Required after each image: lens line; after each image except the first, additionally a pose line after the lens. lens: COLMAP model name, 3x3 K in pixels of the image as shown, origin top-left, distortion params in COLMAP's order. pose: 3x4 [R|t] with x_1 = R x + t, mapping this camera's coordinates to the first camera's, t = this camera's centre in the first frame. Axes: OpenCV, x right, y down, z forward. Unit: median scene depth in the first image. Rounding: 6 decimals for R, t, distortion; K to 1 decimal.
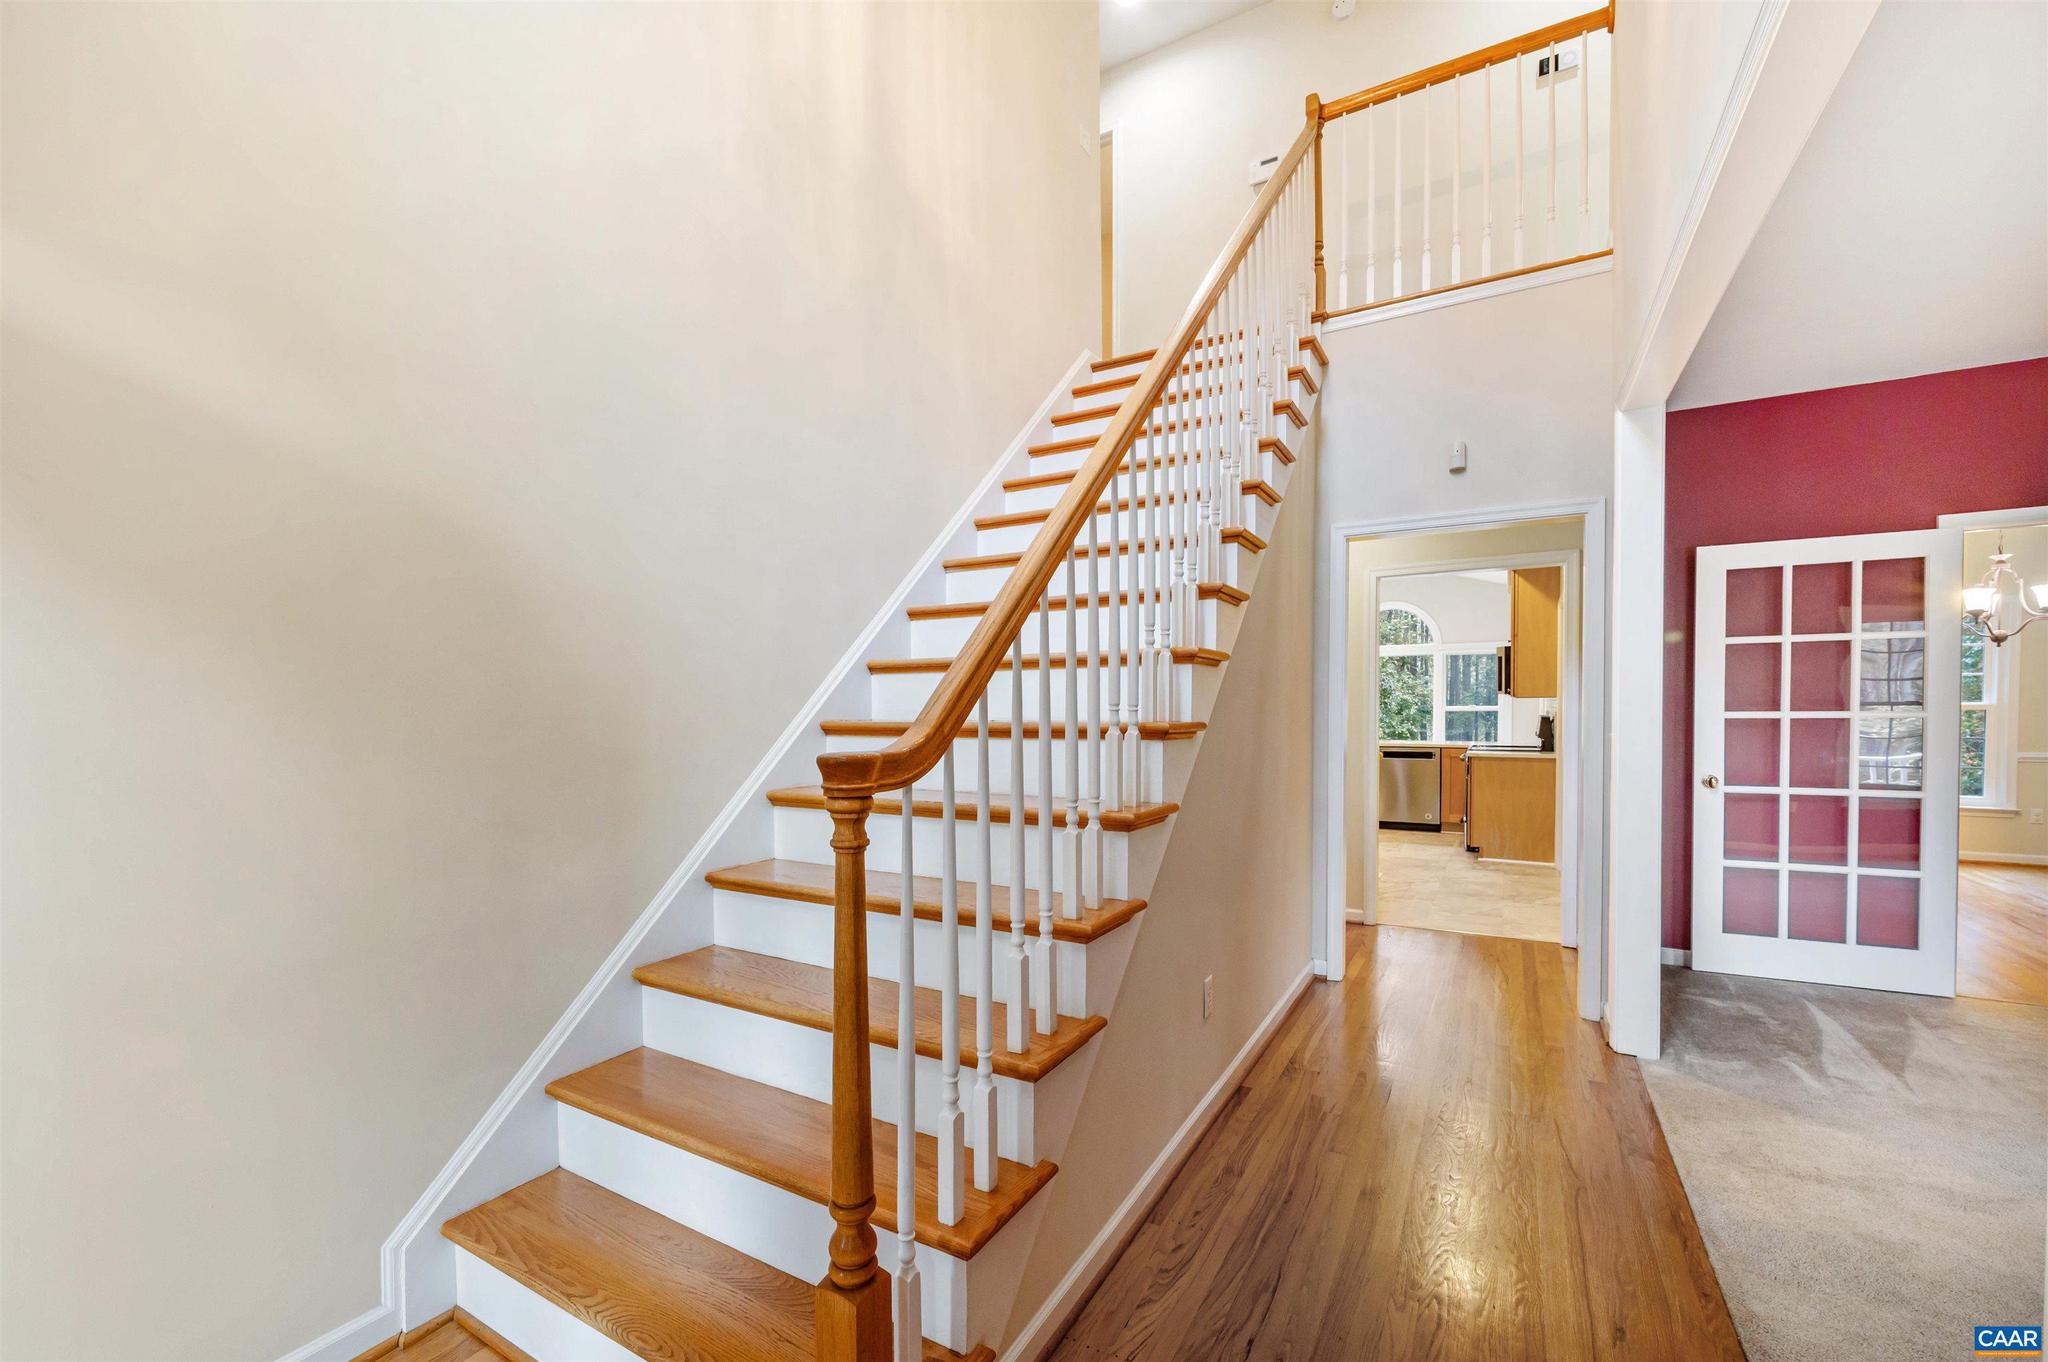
lens RADIAL K [[811.5, 0, 923.0], [0, 811.5, 718.8], [0, 0, 1]] dist [0.000511, -0.000055]
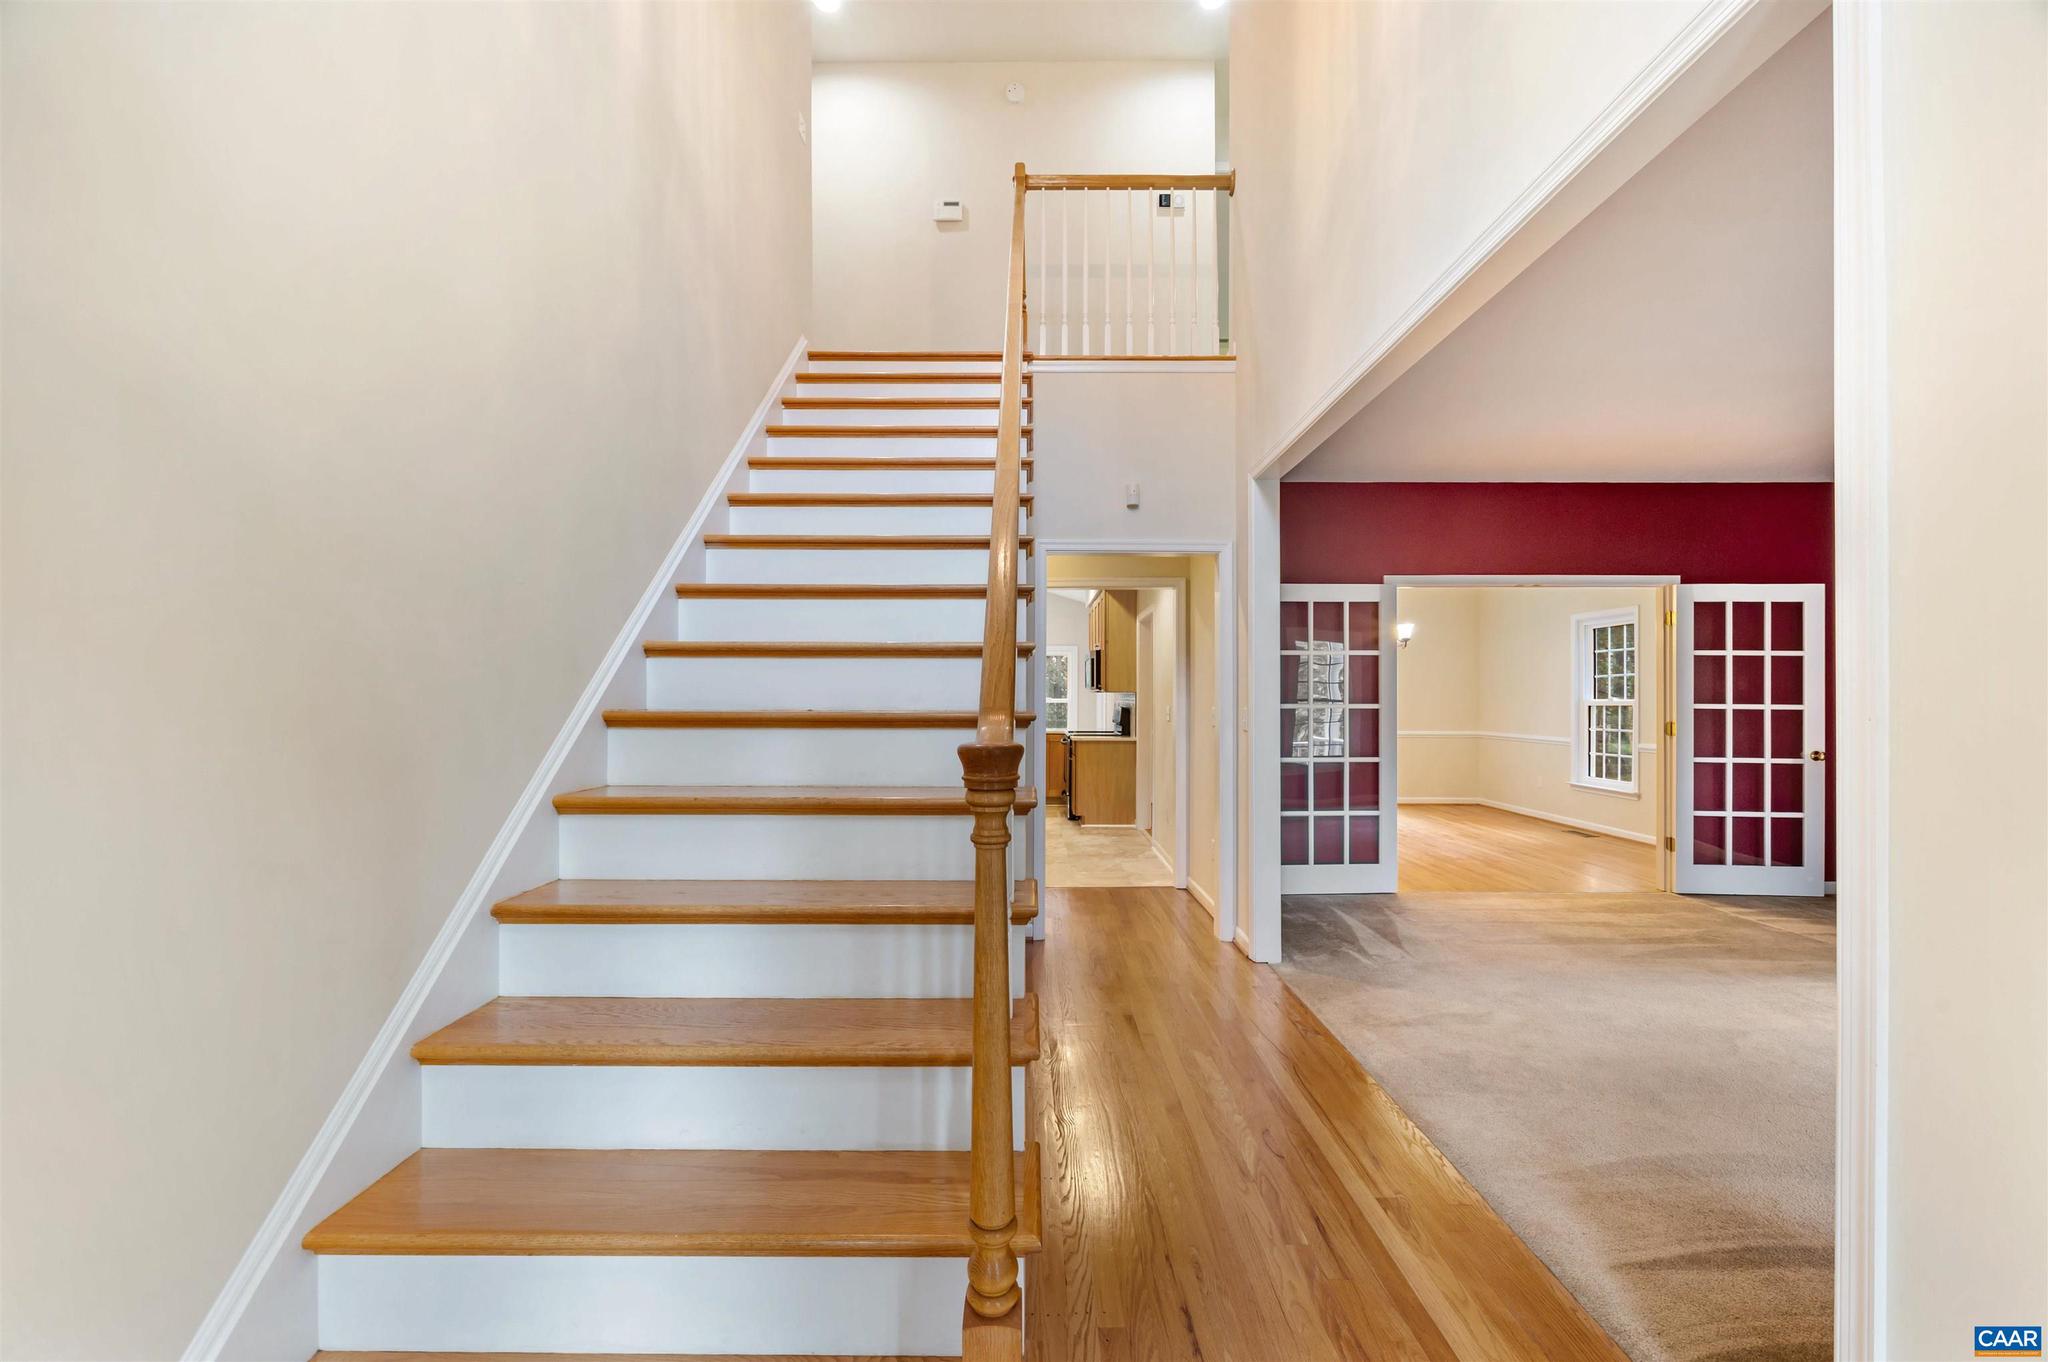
lens RADIAL K [[811.5, 0, 1013.5], [0, 811.5, 691.4], [0, 0, 1]] dist [0.000511, -0.000055]
pose [[0.865839, 0.012217, 0.500174, -0.111402], [-0.001100, 0.999746, -0.022516, 0.000999], [-0.500322, 0.018945, 0.865632, 0.034731]]
